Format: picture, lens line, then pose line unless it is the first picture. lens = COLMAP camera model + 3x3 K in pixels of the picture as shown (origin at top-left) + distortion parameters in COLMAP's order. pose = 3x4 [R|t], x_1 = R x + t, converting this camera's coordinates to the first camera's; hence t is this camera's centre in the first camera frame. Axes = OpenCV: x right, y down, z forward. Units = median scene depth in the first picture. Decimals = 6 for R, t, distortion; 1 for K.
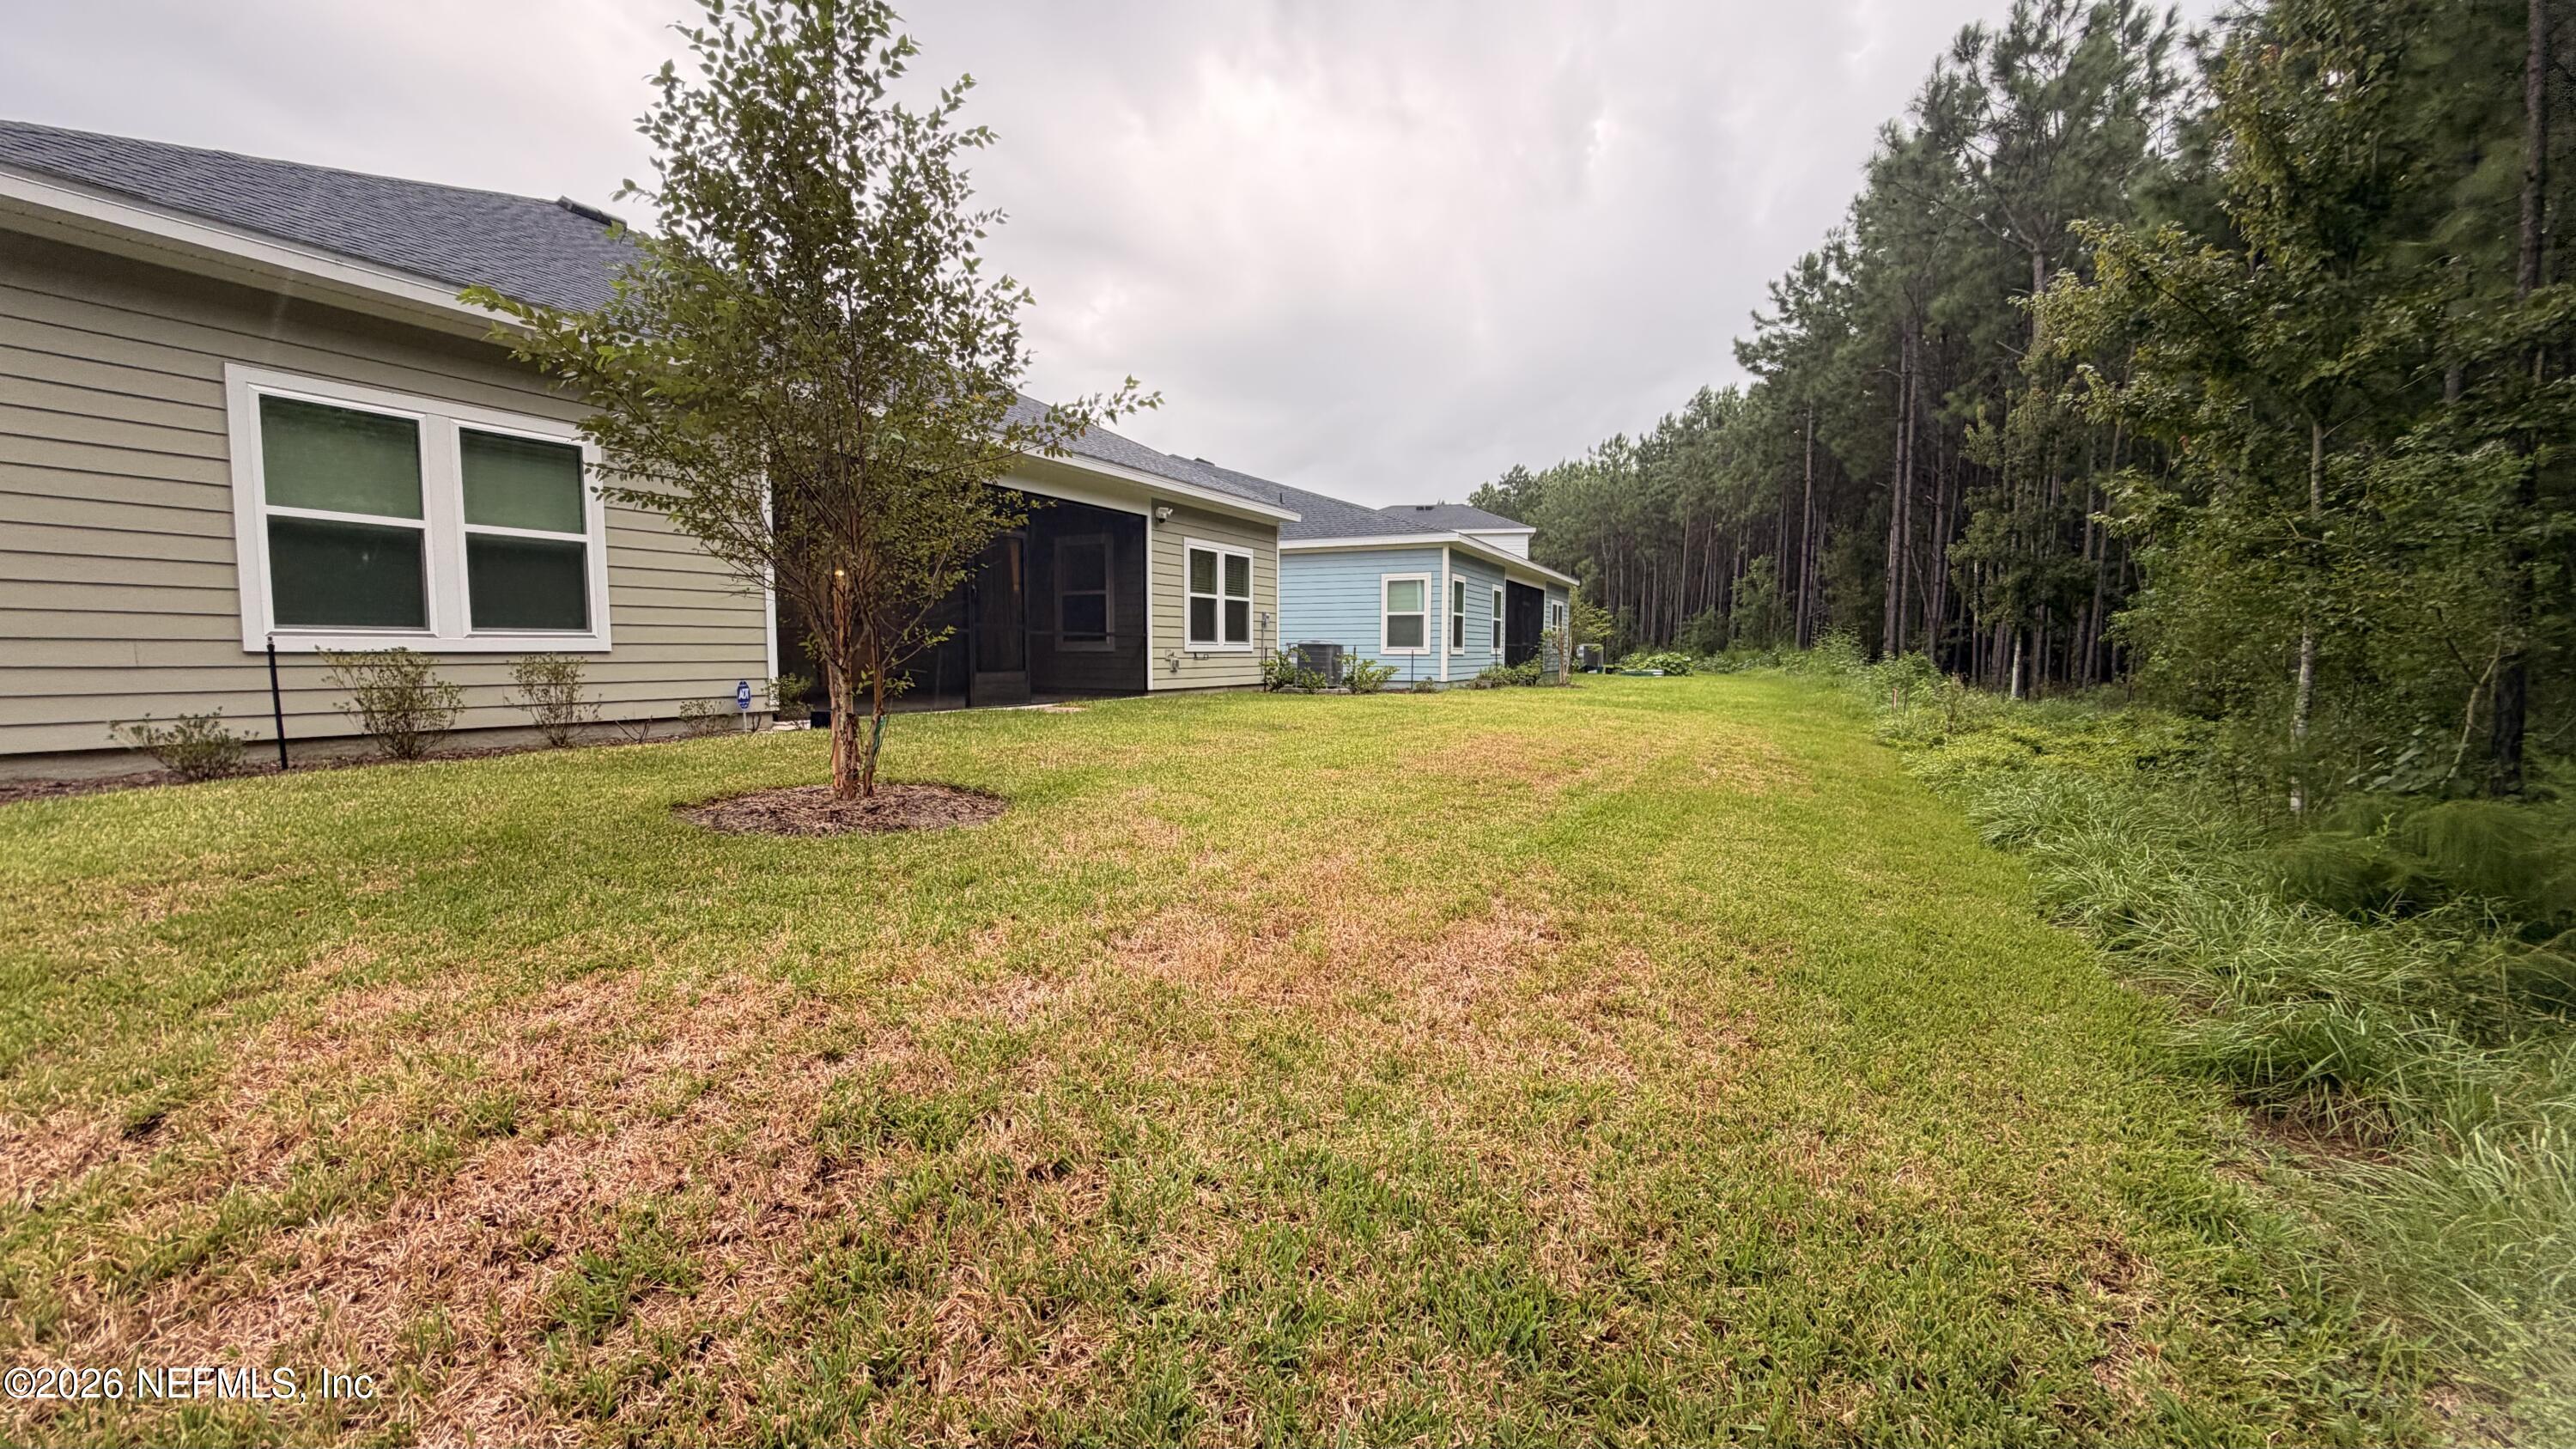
lens RADIAL K [[1040.2, 0, 1288.0], [0, 1040.2, 724.5], [0, 0, 1]] dist [-0.004146, 0.000479]
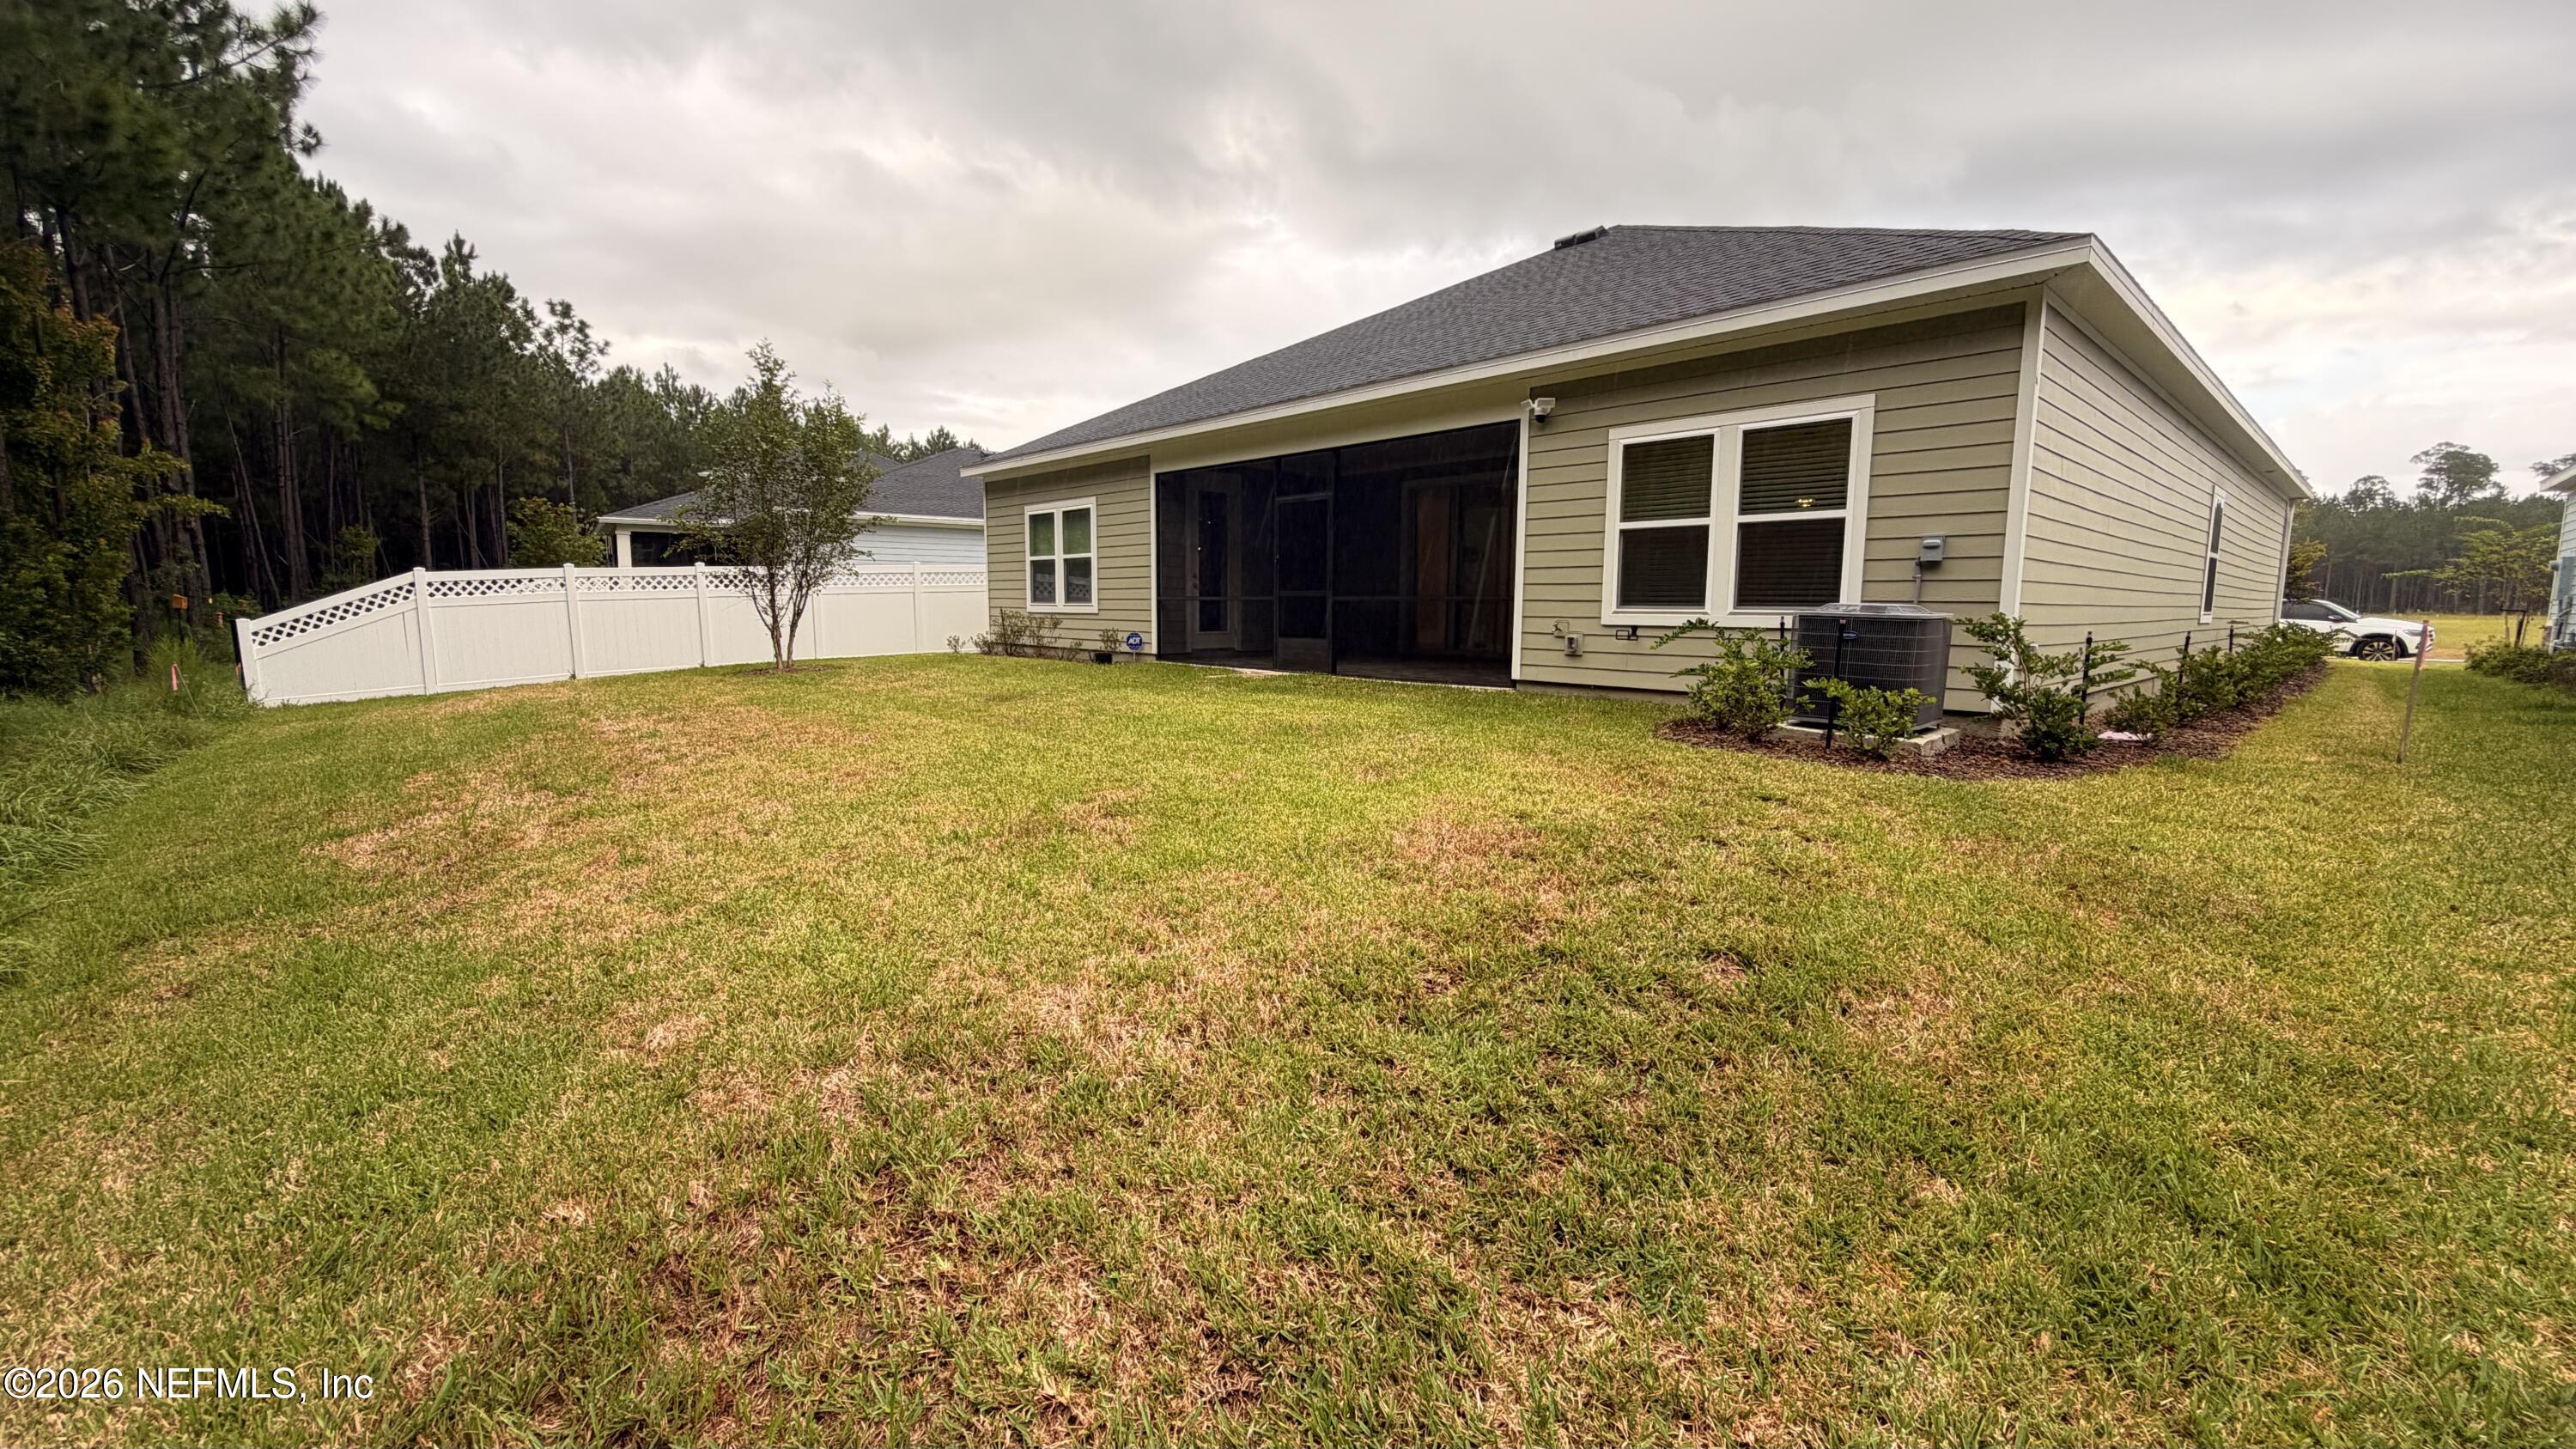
lens RADIAL K [[1040.2, 0, 1288.0], [0, 1040.2, 724.5], [0, 0, 1]] dist [-0.004146, 0.000479]
pose [[-0.355704, 0.088190, -0.930429, 0.554509], [-0.087048, 0.988084, 0.126933, -0.077933], [0.930536, 0.126142, -0.343789, 1.108877]]
